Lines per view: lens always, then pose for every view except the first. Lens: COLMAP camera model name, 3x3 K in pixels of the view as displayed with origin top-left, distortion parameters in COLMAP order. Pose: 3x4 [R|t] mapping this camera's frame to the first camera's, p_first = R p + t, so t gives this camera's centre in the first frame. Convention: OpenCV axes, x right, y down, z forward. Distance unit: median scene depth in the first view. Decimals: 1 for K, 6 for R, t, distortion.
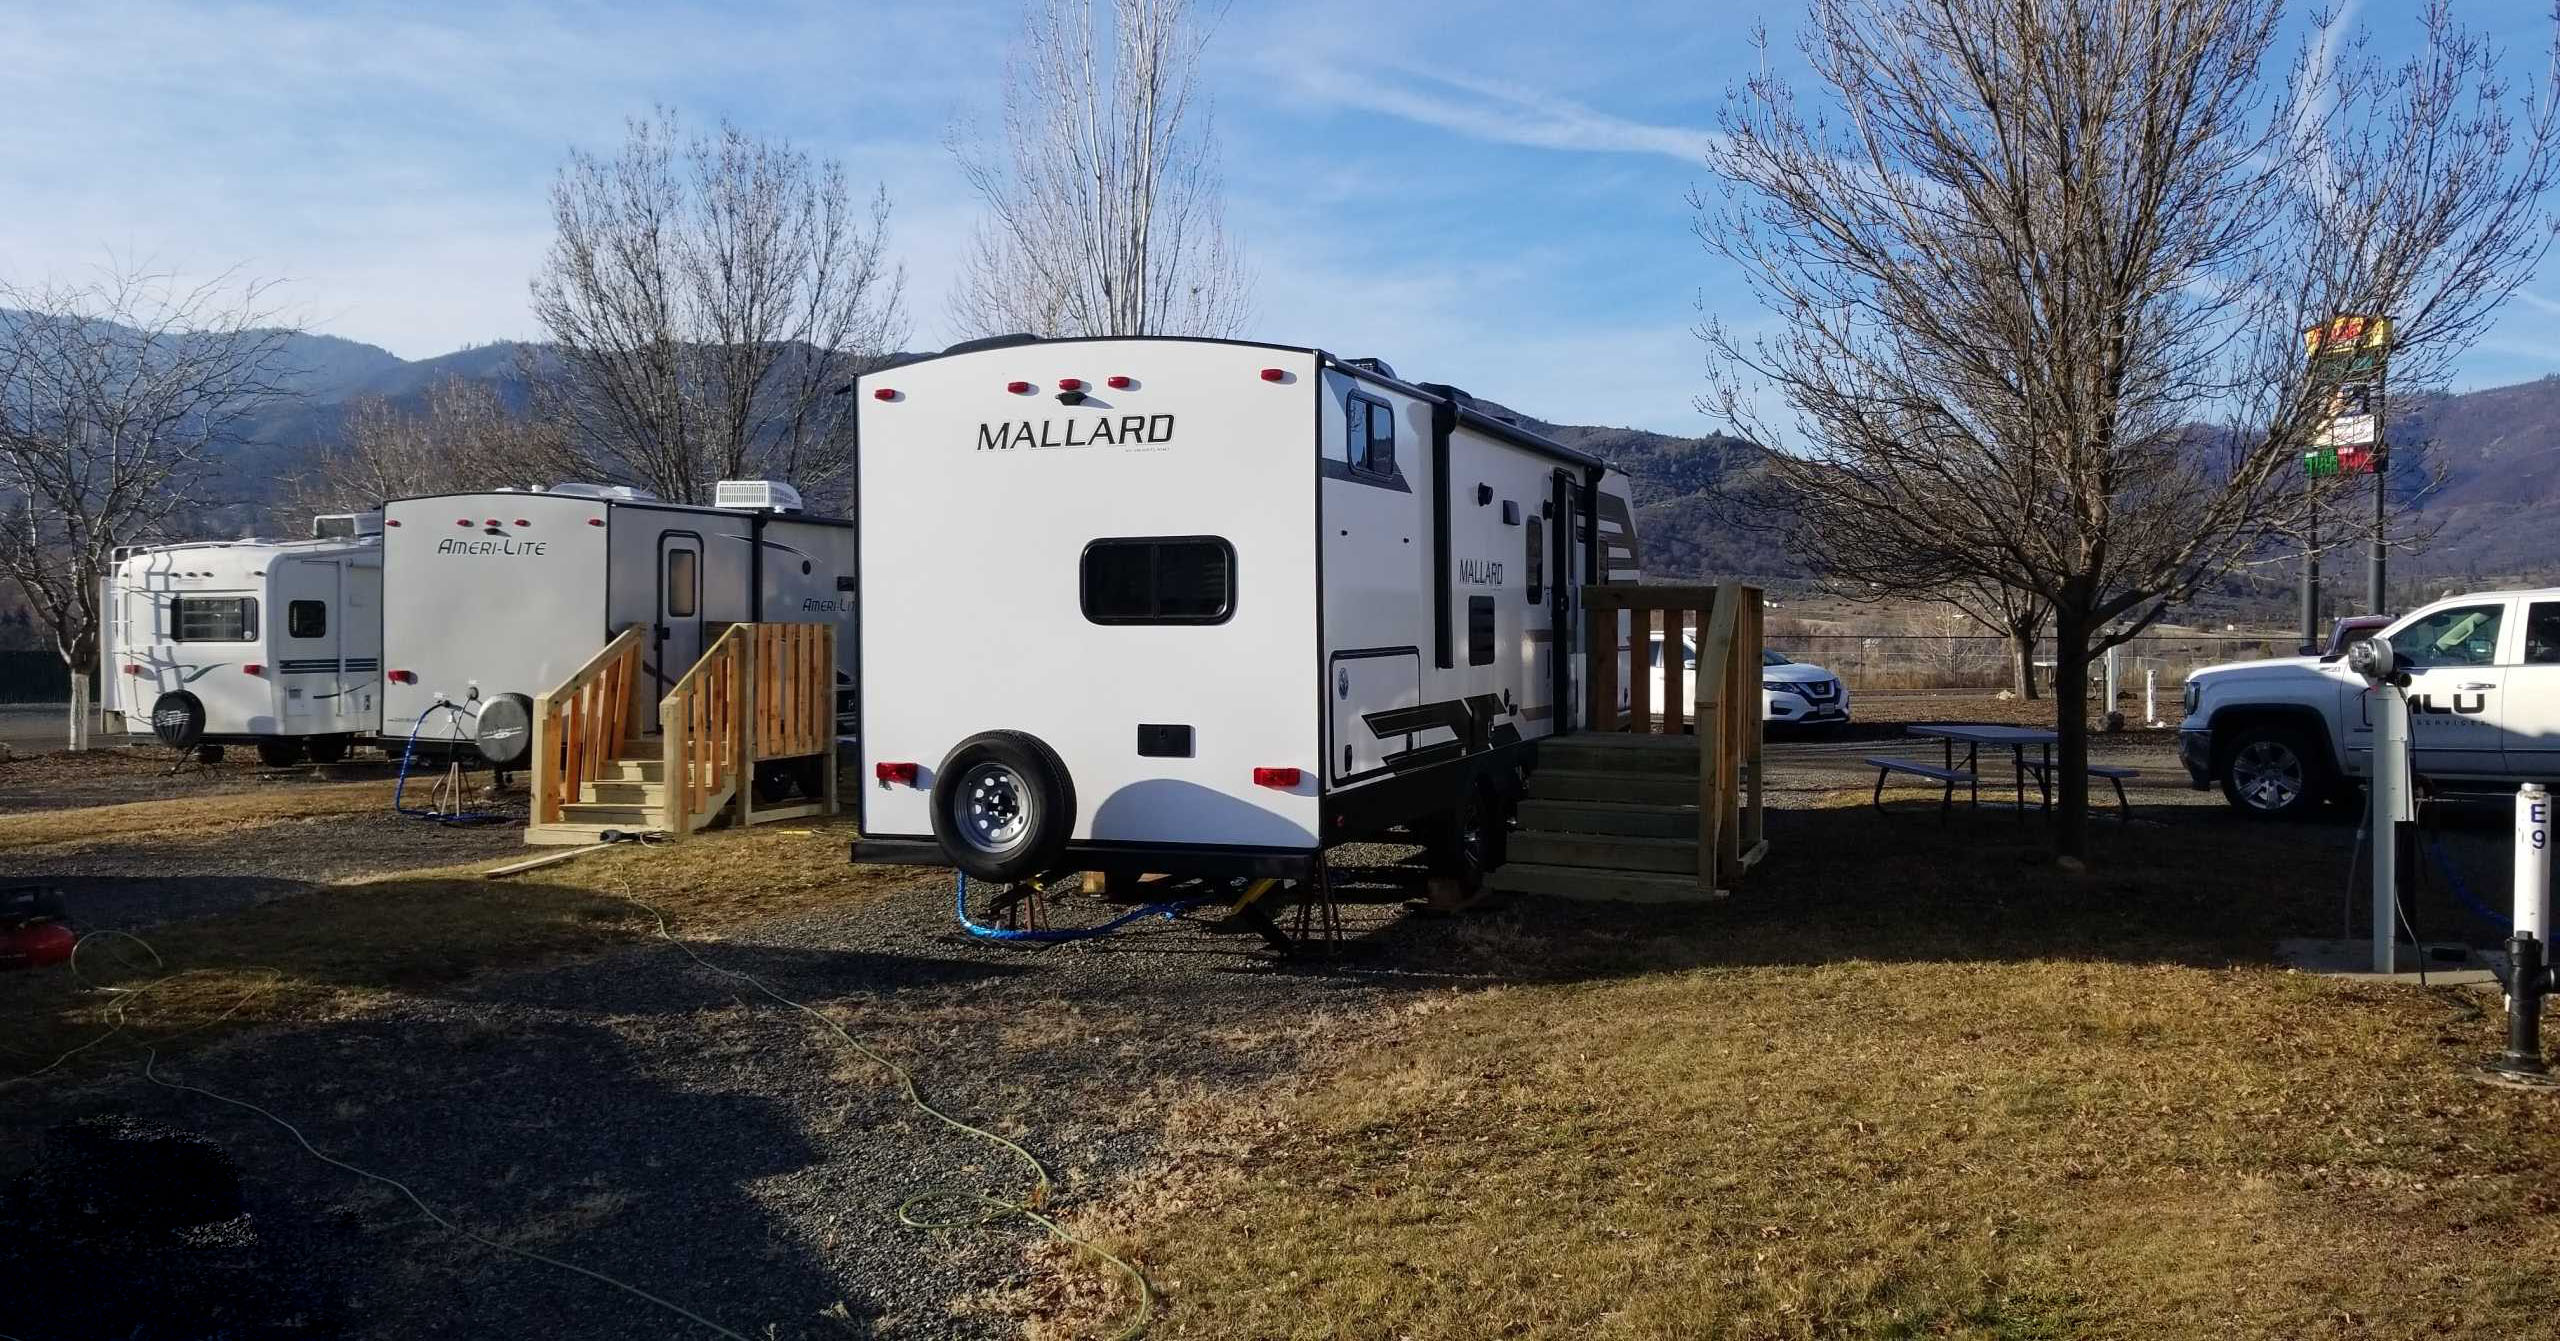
lens RADIAL K [[1975.1, 0, 1284.0], [0, 1975.1, 615.2], [0, 0, 1]] dist [0.048433, -0.112083]
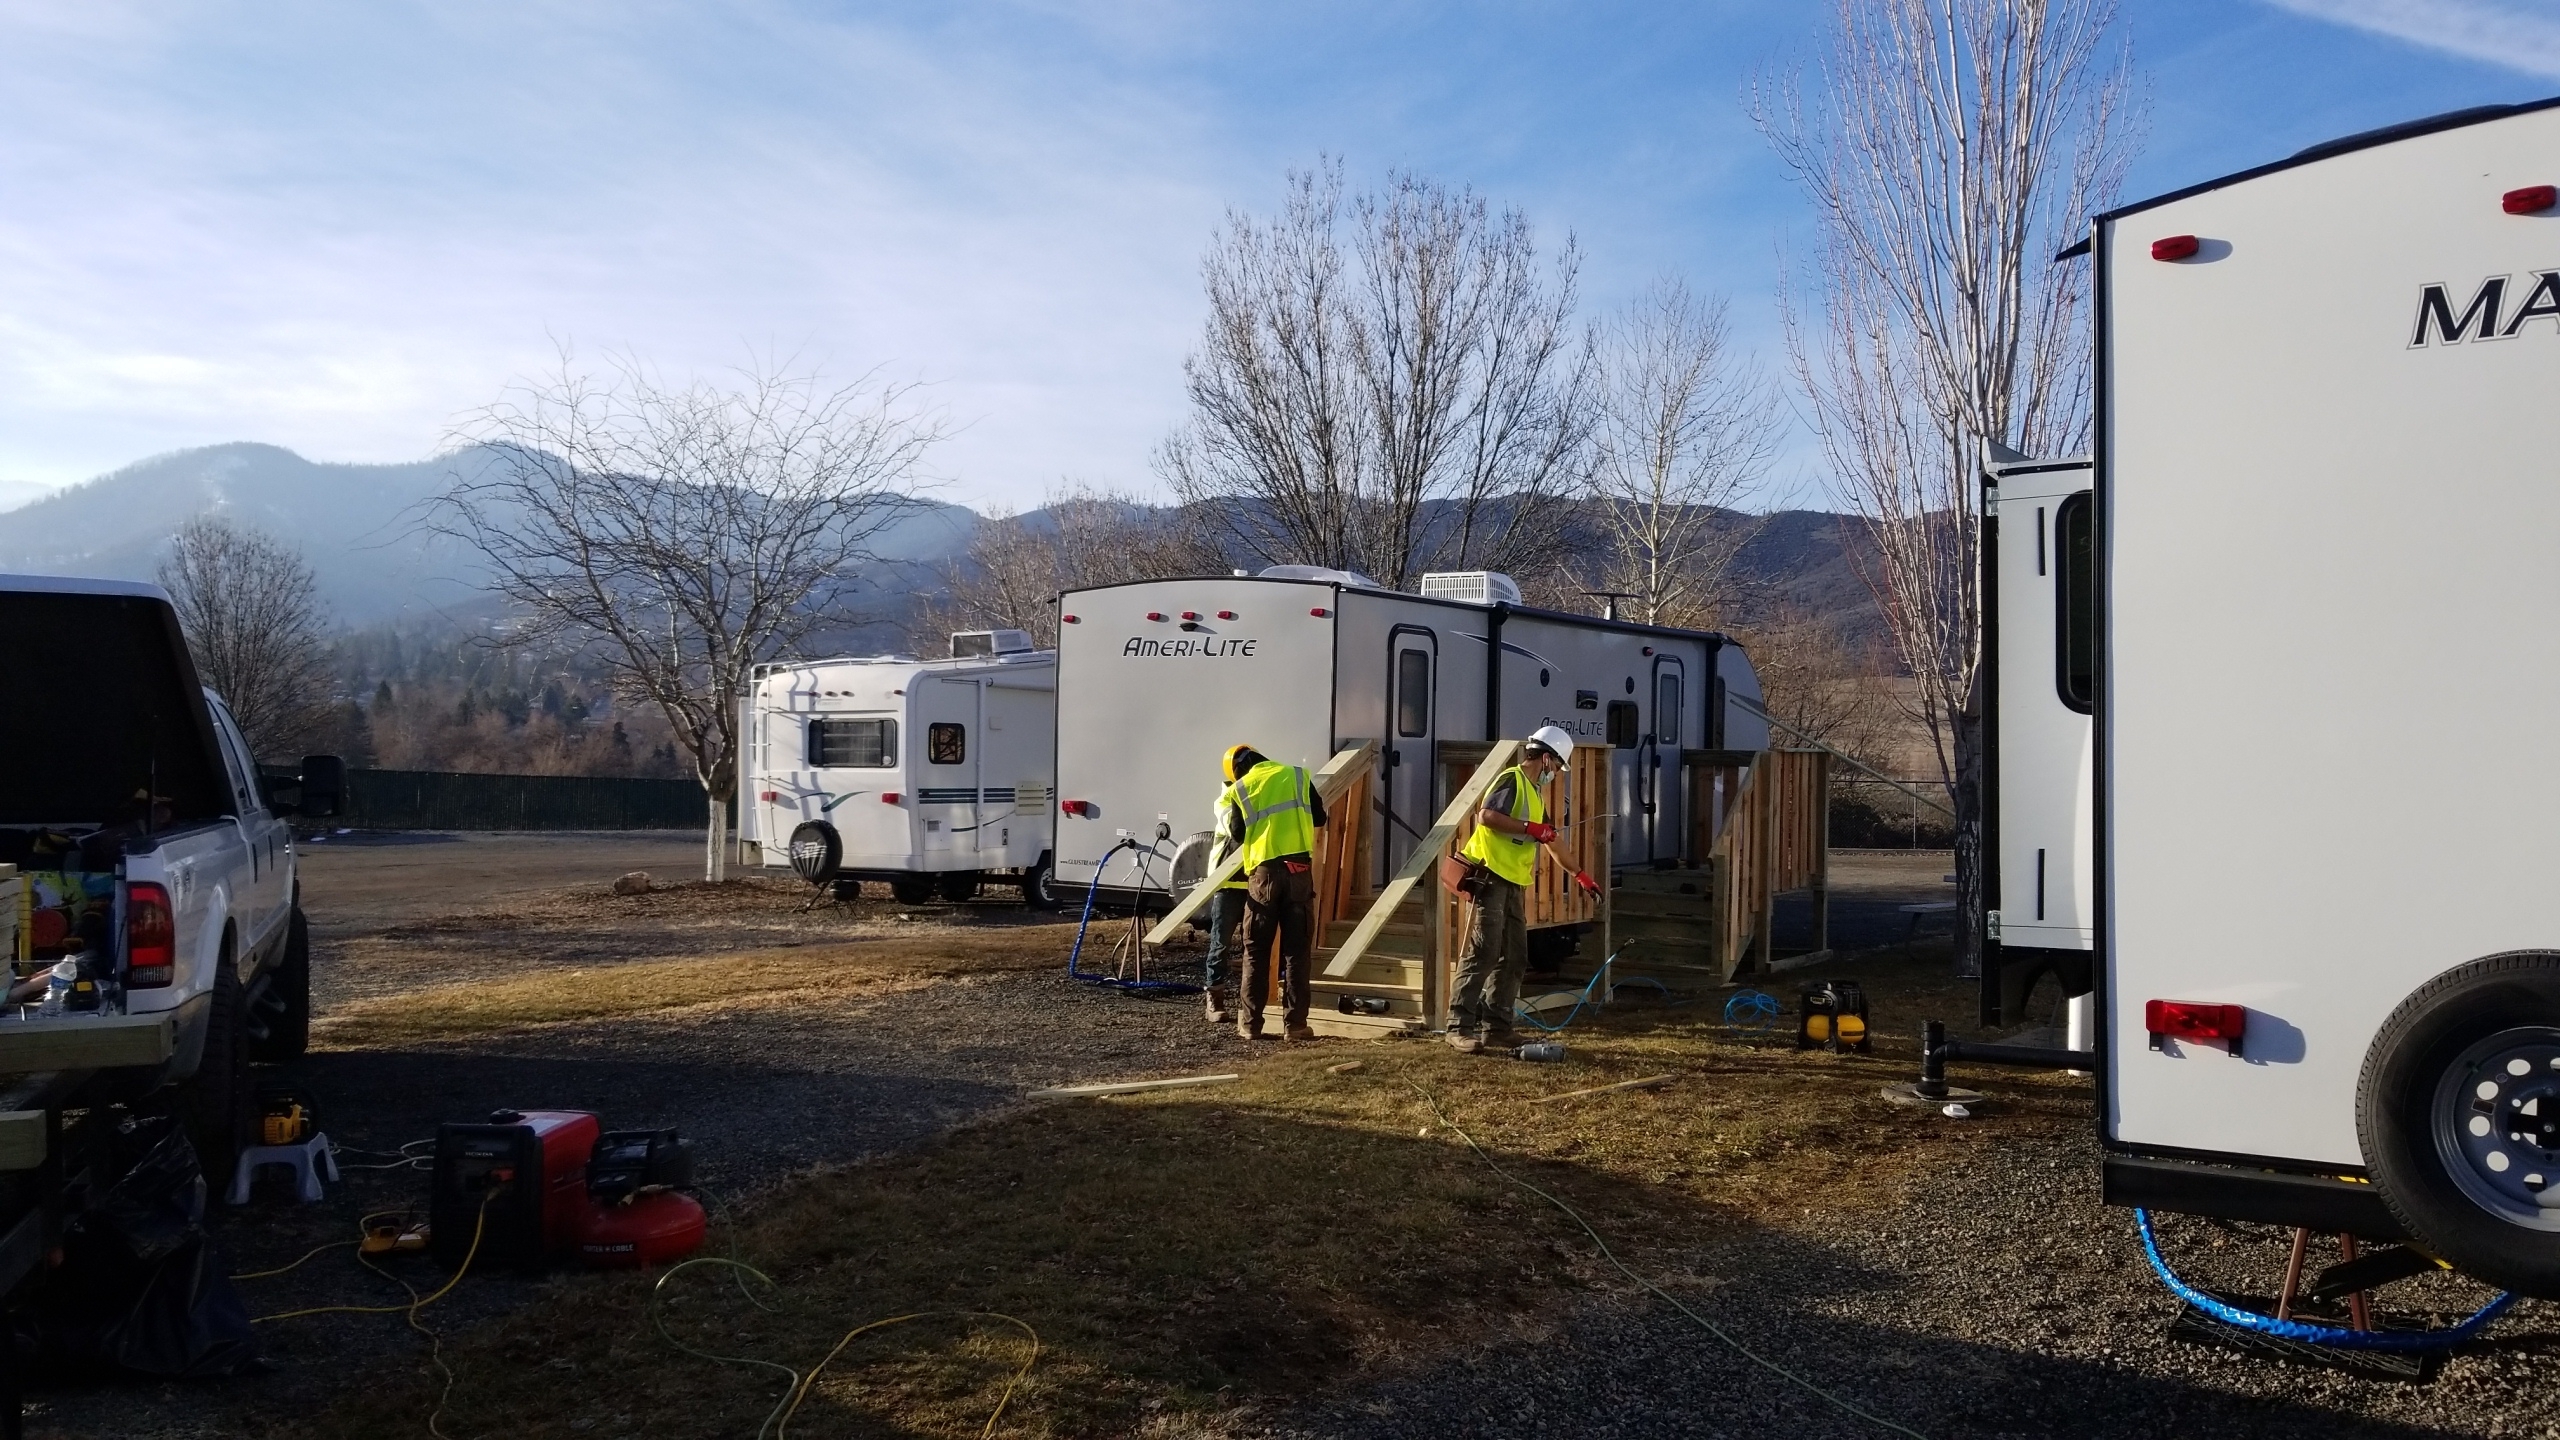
lens RADIAL K [[2018.6, 0, 1280.0], [0, 2018.6, 720.0], [0, 0, 1]] dist [0.104606, -0.136215]
pose [[0.961885, 0.005081, -0.273406, -0.095820], [-0.010146, 0.999802, -0.017115, 0.005617], [0.273265, 0.019237, 0.961746, 0.157464]]
